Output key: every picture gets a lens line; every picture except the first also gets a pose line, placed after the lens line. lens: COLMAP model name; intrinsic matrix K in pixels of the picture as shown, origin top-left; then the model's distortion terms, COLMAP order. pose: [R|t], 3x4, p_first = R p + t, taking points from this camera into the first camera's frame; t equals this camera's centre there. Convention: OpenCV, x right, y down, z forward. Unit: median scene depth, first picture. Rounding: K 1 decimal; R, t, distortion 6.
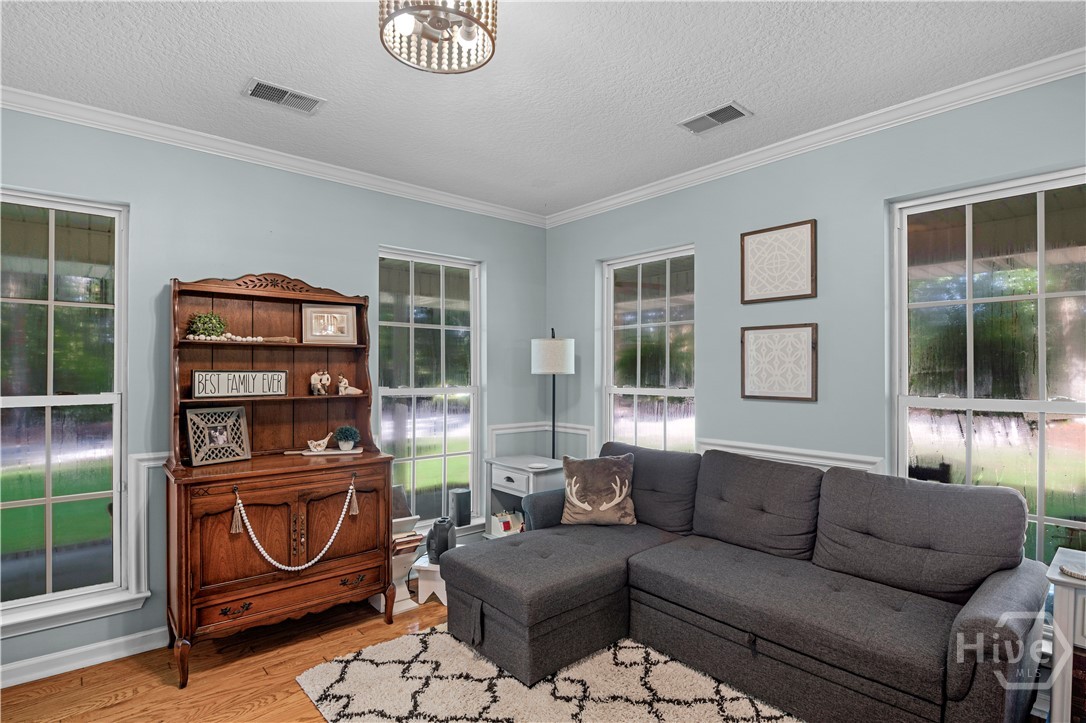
lens RADIAL K [[552.8, 0, 515.0], [0, 552.8, 367.4], [0, 0, 1]] dist [0.005356, 0.000356]
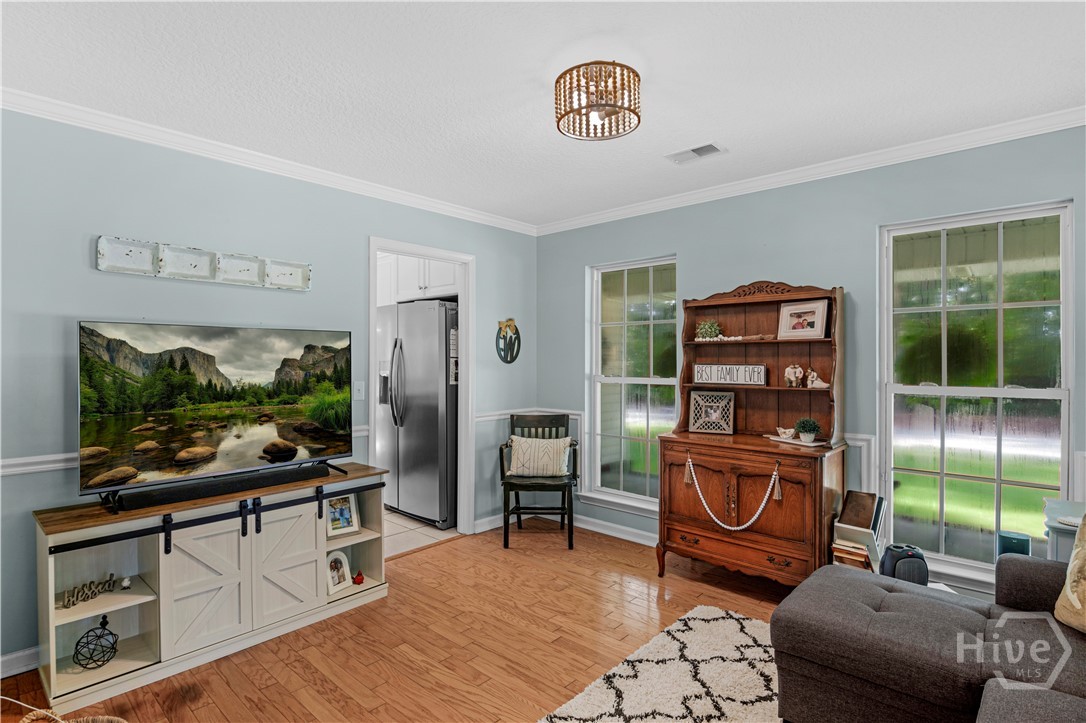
lens RADIAL K [[552.8, 0, 541.2], [0, 552.8, 363.5], [0, 0, 1]] dist [0.005356, 0.000356]
pose [[0.124232, -0.001272, -0.992252, 0.711499], [-0.004586, 0.999988, -0.001856, 0.009439], [0.992243, 0.004781, 0.124225, 0.420968]]
